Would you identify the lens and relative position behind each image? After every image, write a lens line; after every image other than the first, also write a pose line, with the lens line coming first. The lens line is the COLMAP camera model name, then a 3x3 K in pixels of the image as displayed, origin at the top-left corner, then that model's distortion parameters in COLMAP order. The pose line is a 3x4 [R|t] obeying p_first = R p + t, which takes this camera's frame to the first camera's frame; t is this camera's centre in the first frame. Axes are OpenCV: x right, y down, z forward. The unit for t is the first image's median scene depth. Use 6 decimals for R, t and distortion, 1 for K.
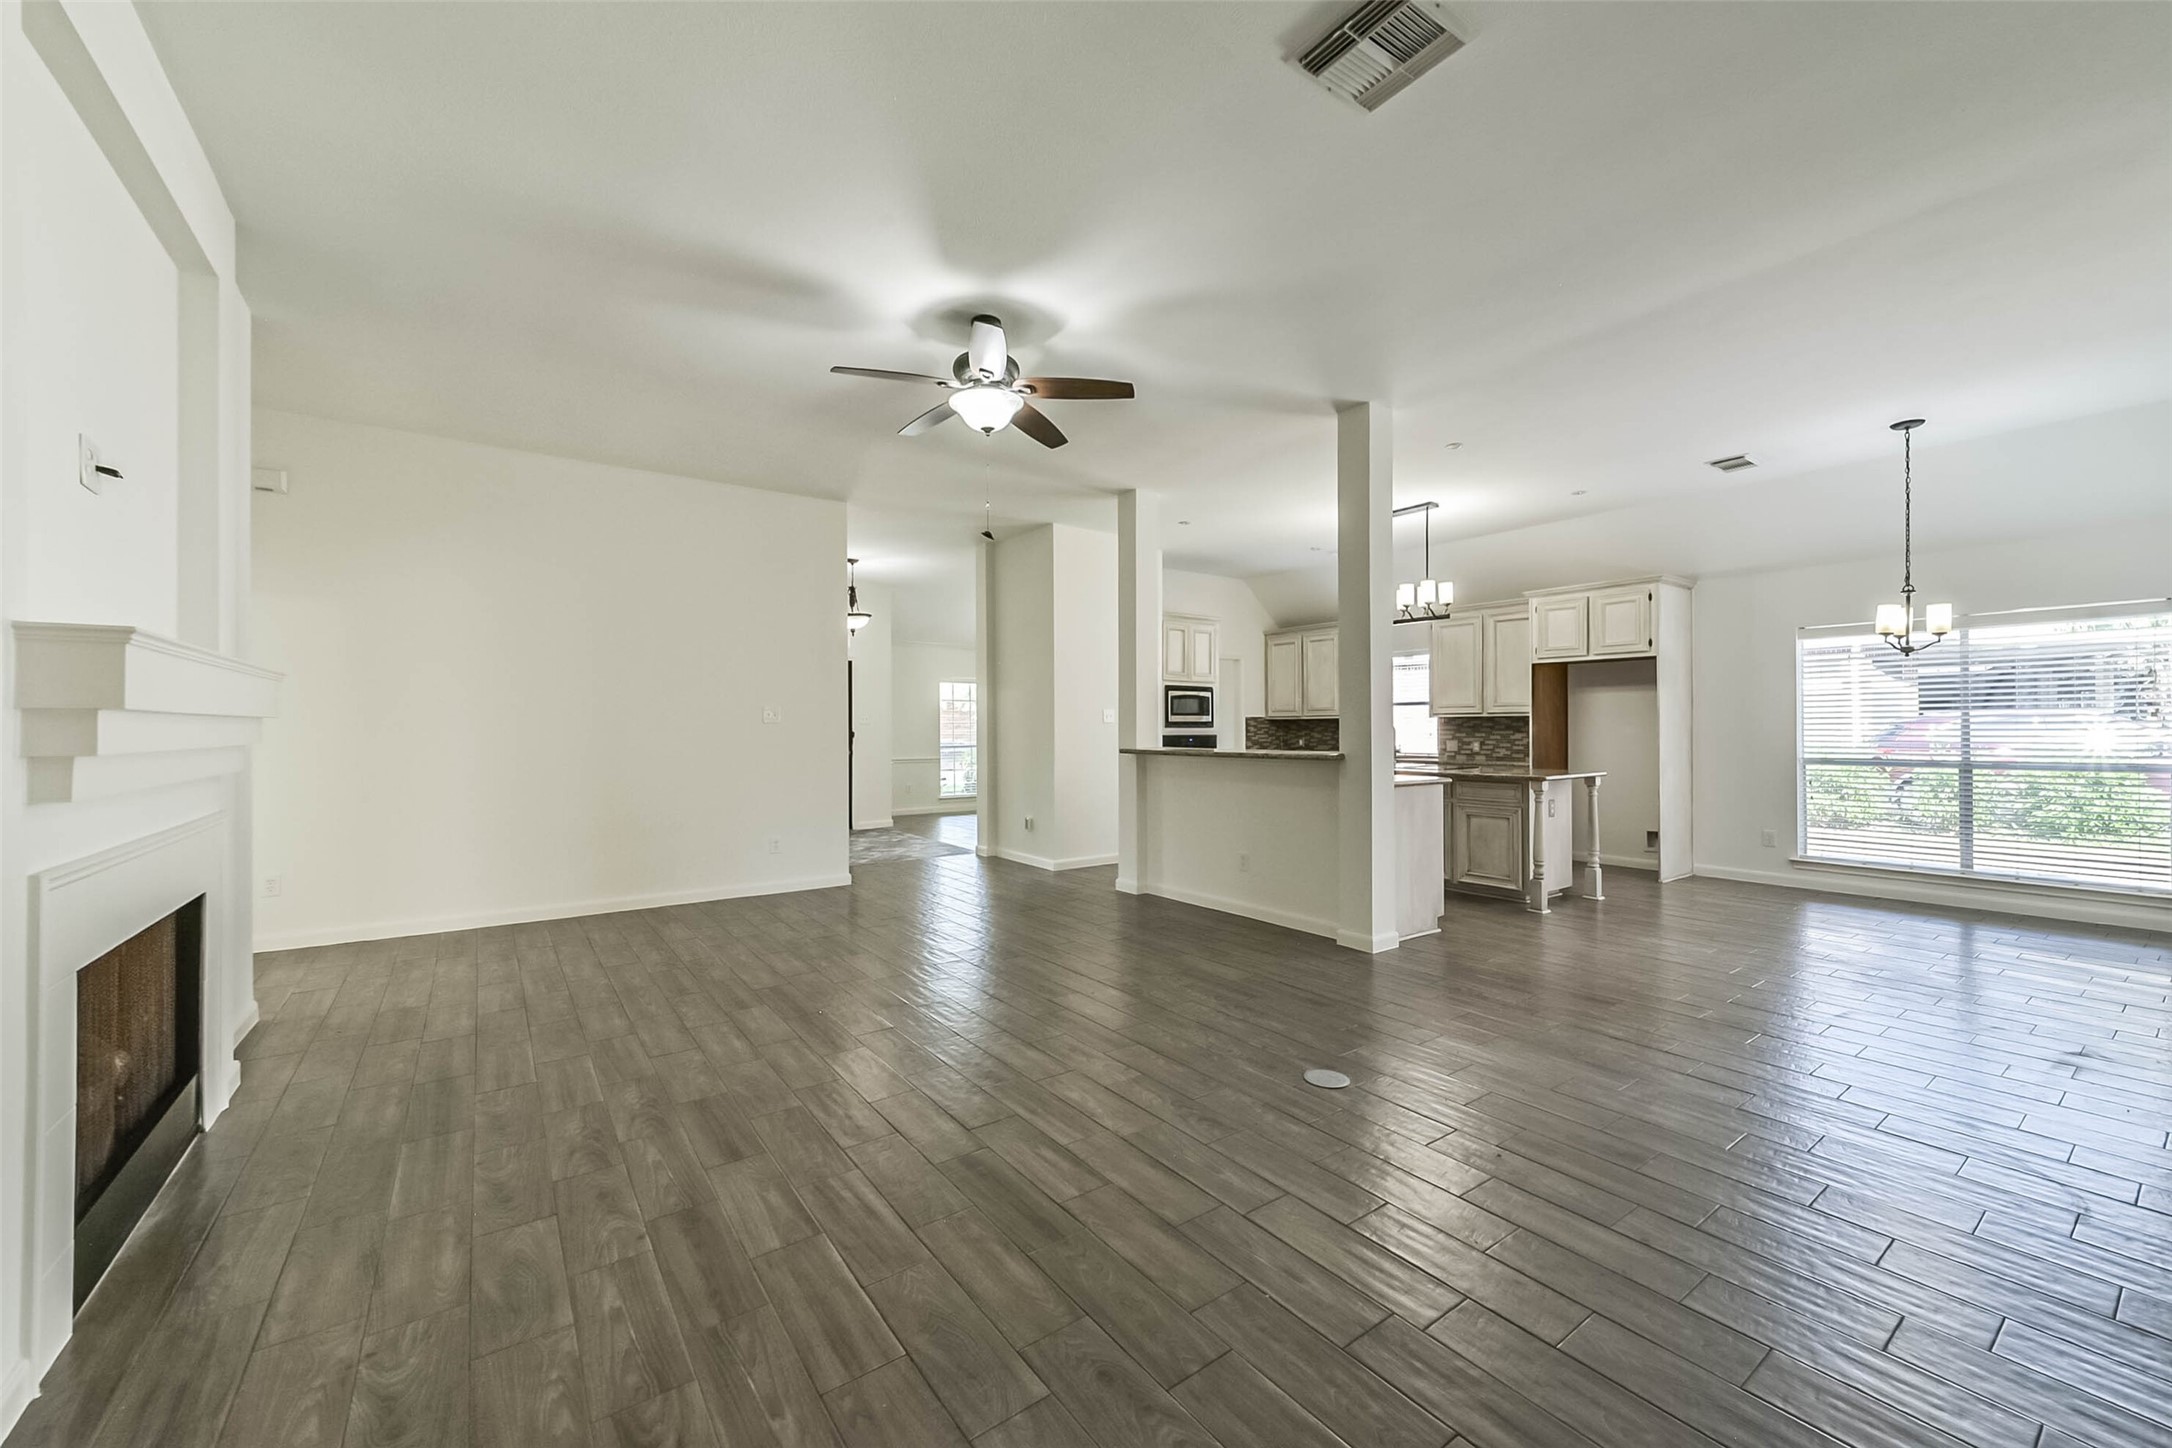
lens RADIAL K [[834.2, 0, 1095.2], [0, 834.2, 721.9], [0, 0, 1]] dist [0.009247, -0.000103]
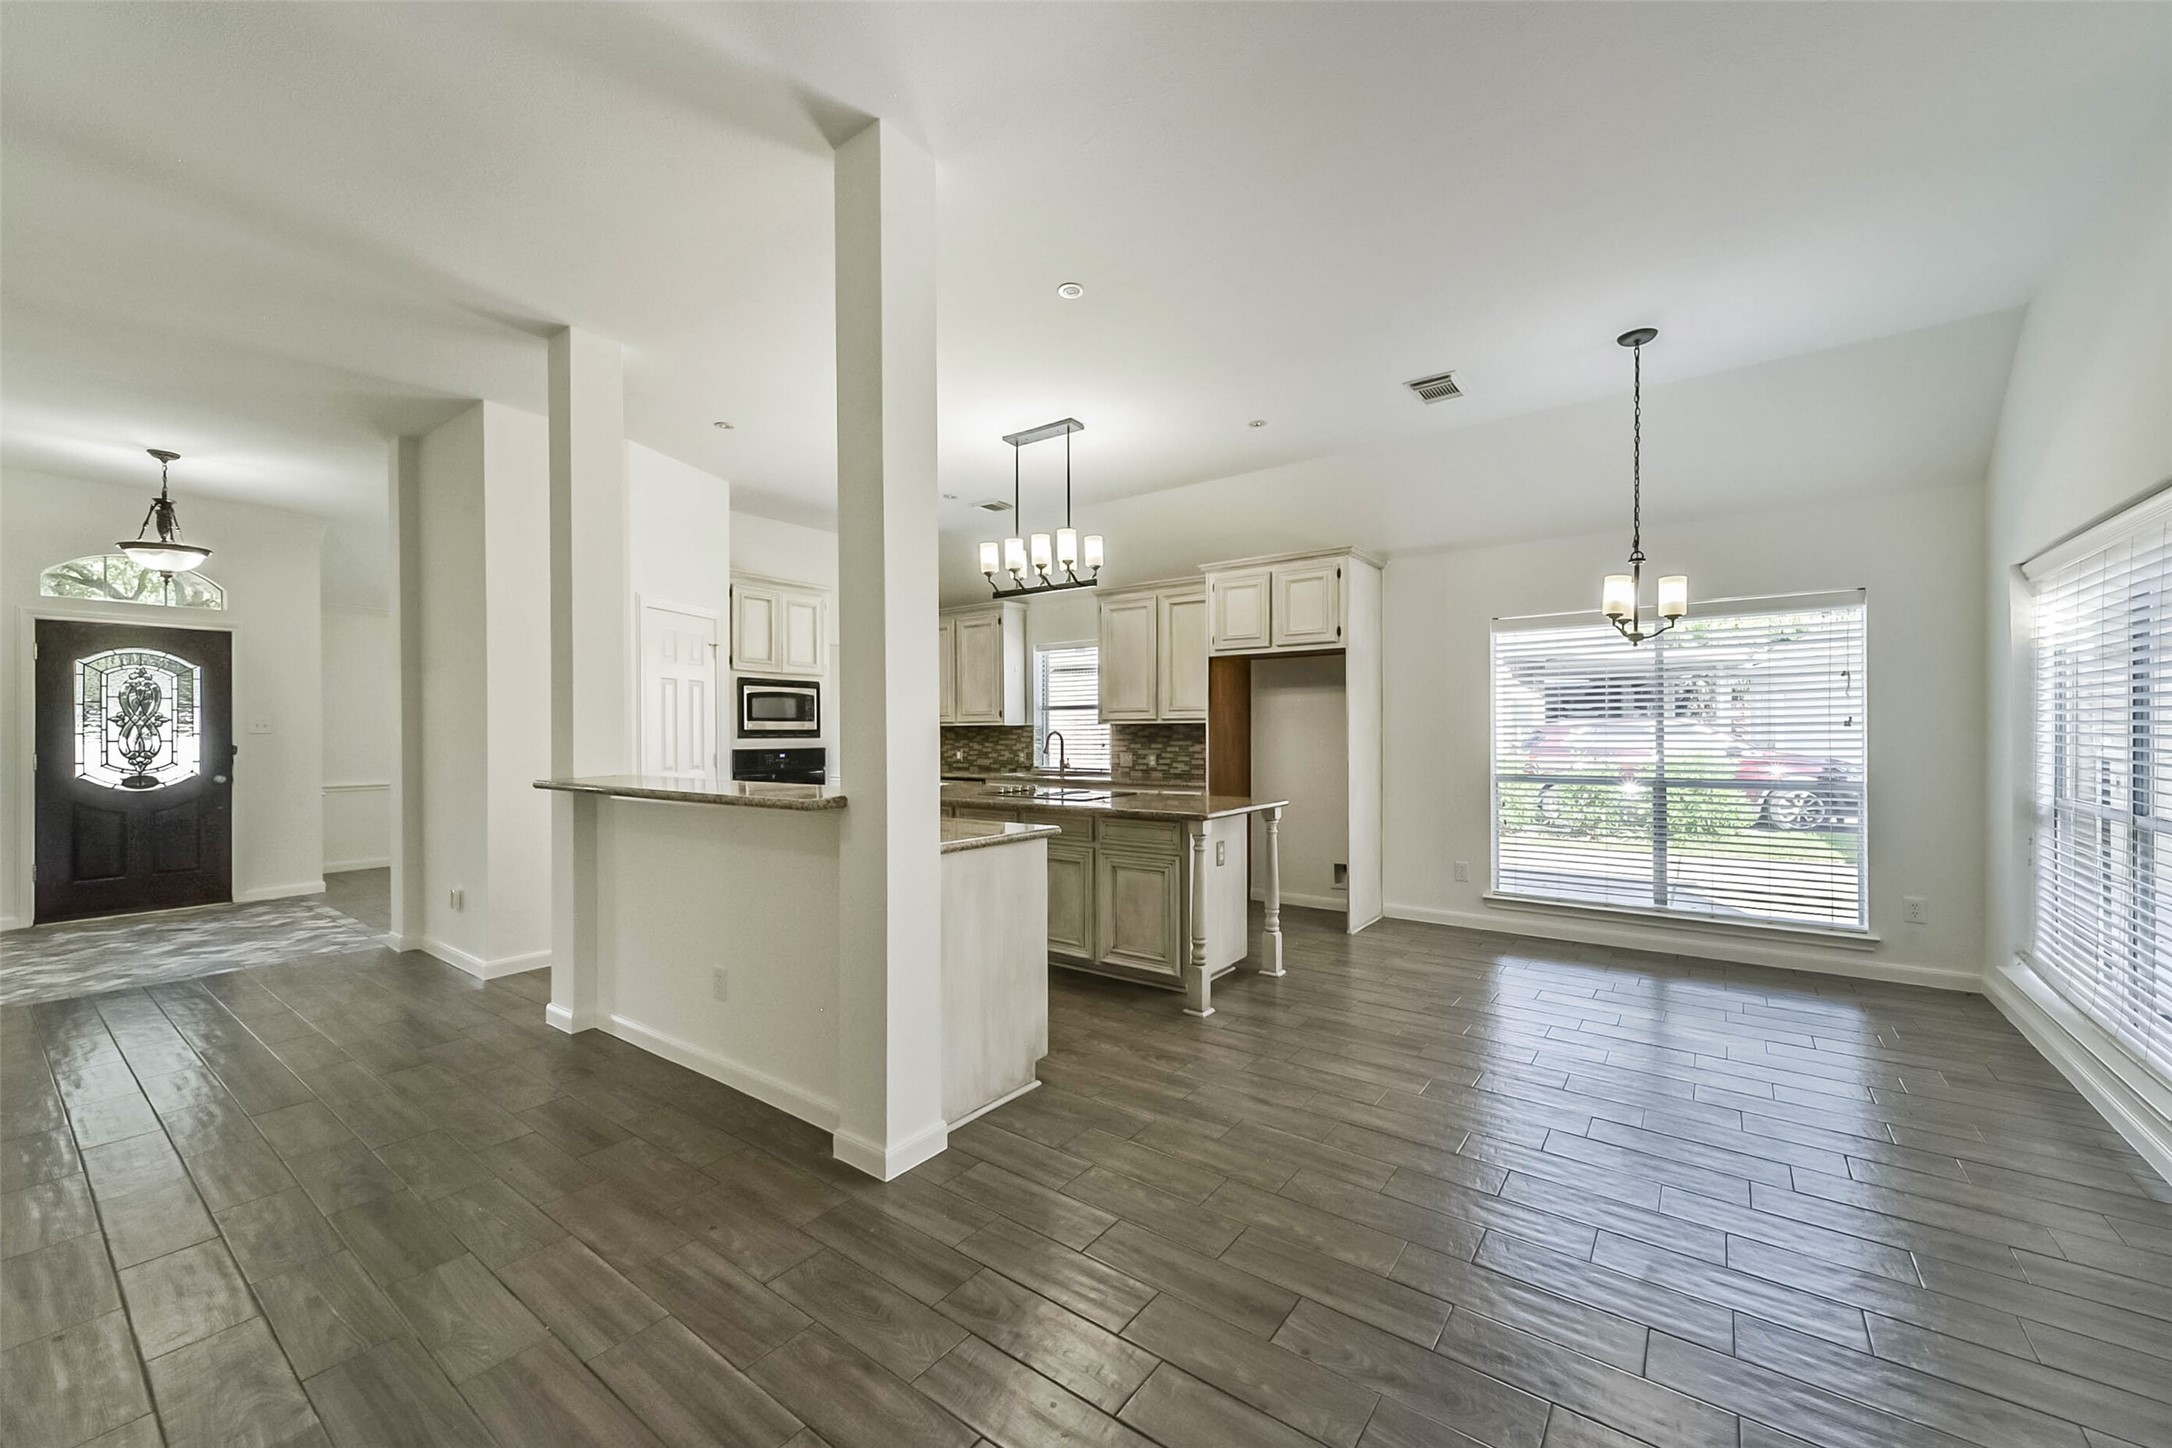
lens RADIAL K [[834.2, 0, 1094.9], [0, 834.2, 727.9], [0, 0, 1]] dist [0.009247, -0.000103]
pose [[0.953605, 0.000446, 0.301060, 0.198997], [-0.001128, 0.999997, 0.002094, -0.004548], [-0.301058, -0.002336, 0.953603, 0.307260]]
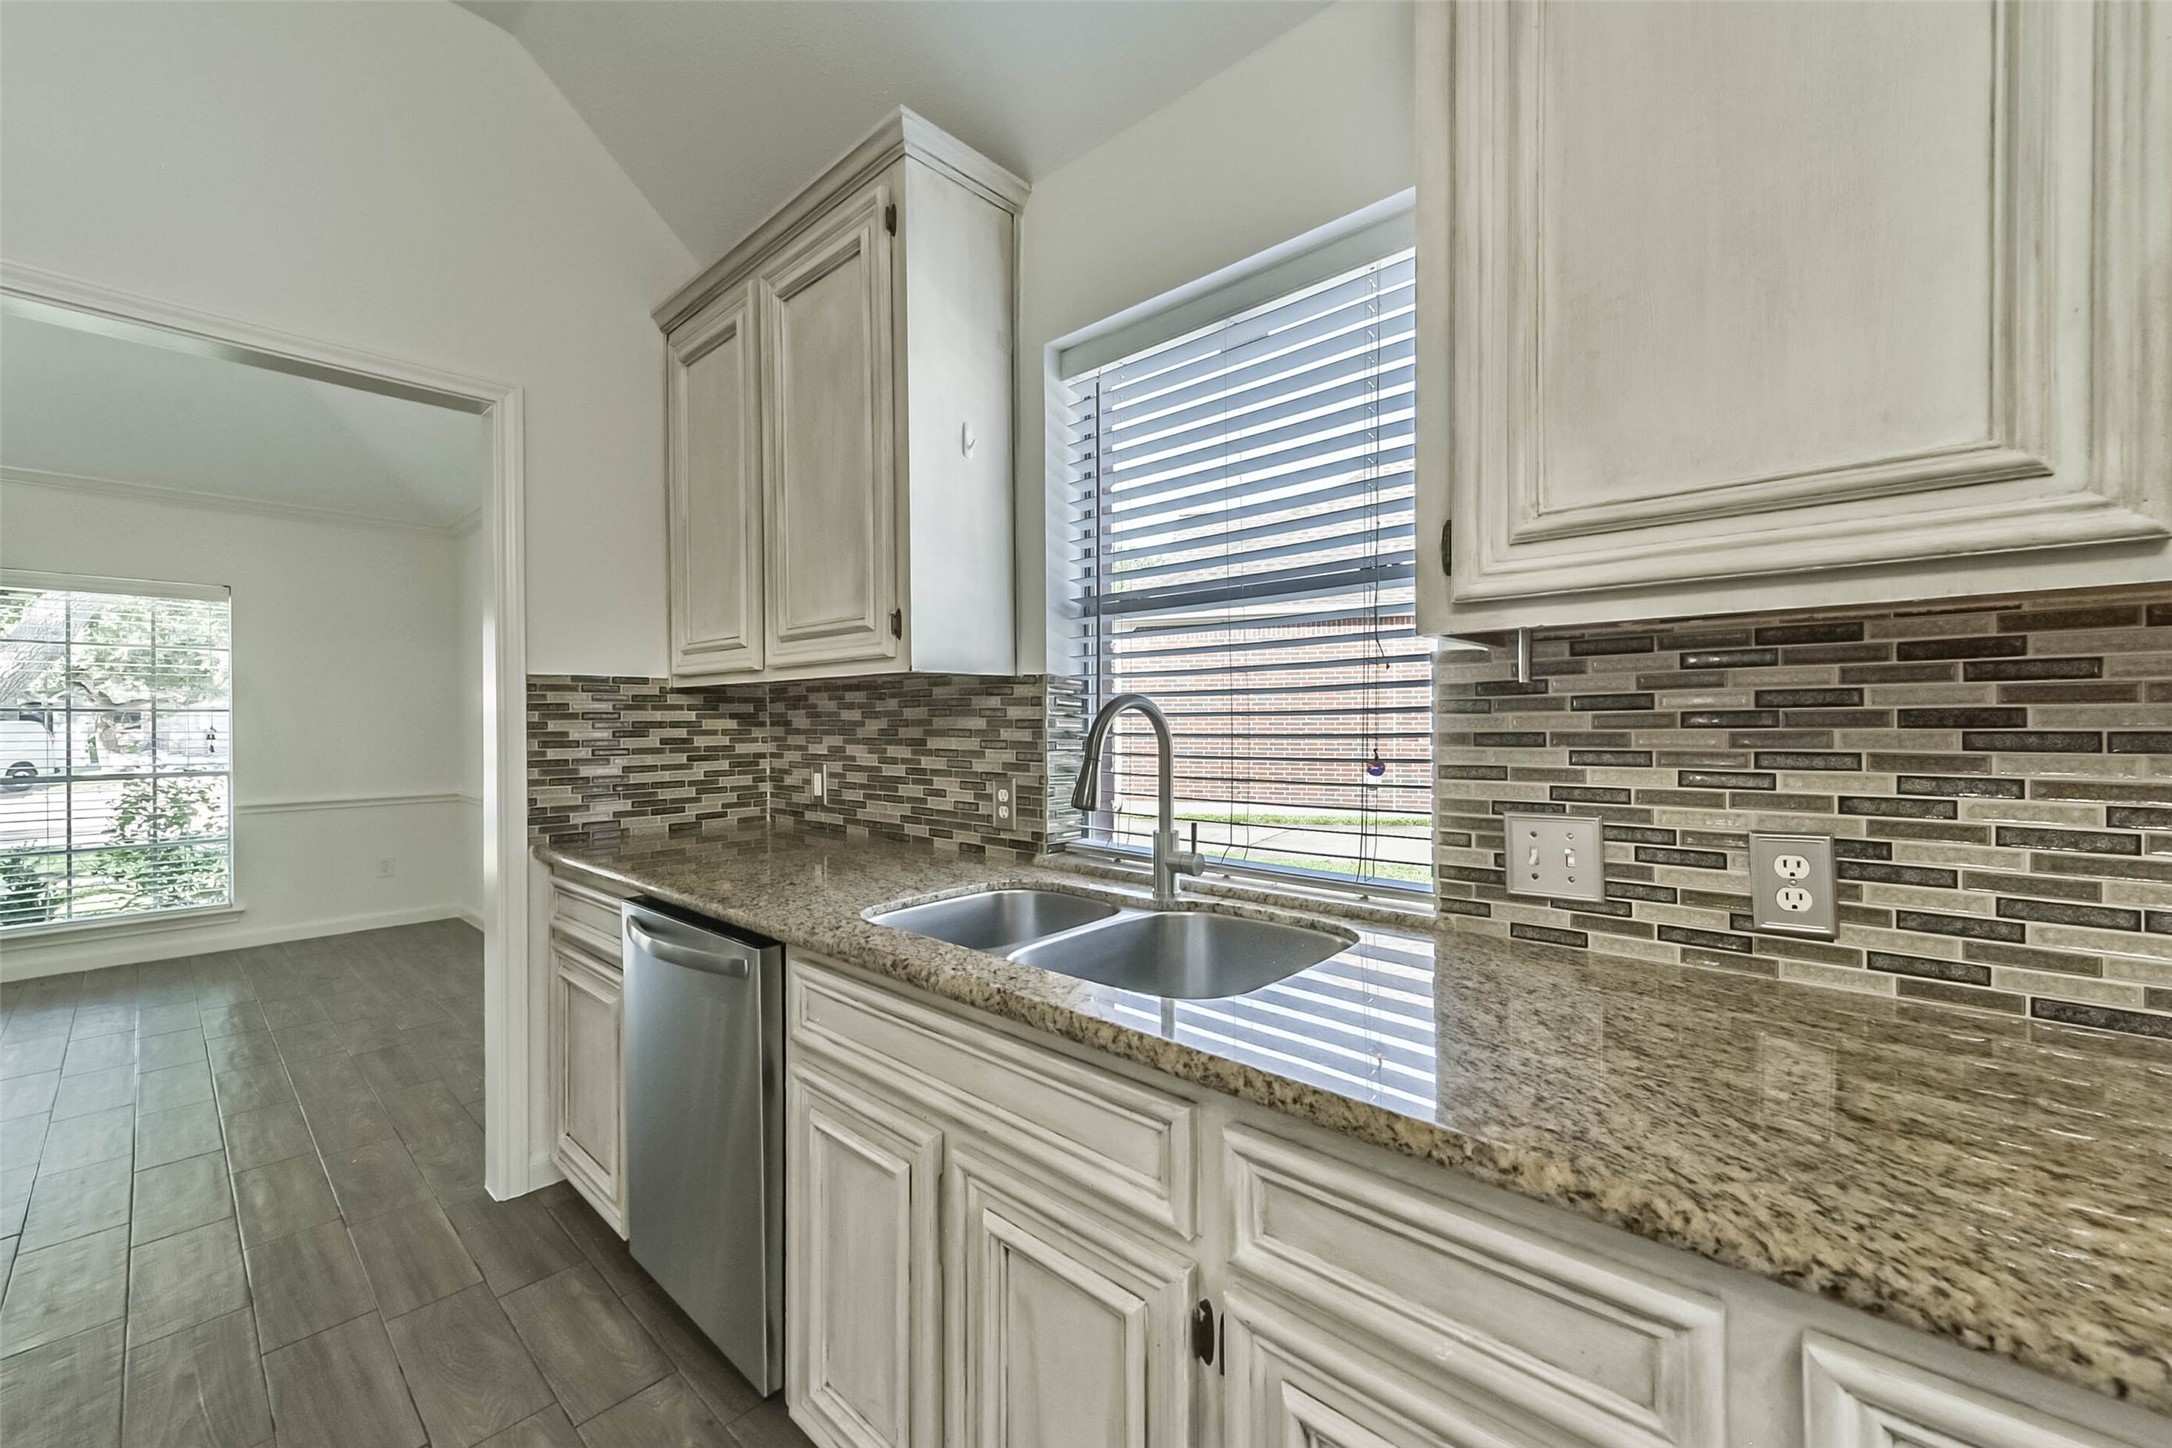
lens RADIAL K [[834.2, 0, 1103.2], [0, 834.2, 723.7], [0, 0, 1]] dist [0.009247, -0.000103]
pose [[0.975684, -0.002050, 0.219170, 0.414875], [-0.000113, 0.999951, 0.009856, 0.007131], [-0.219180, -0.009641, 0.975637, 1.124018]]
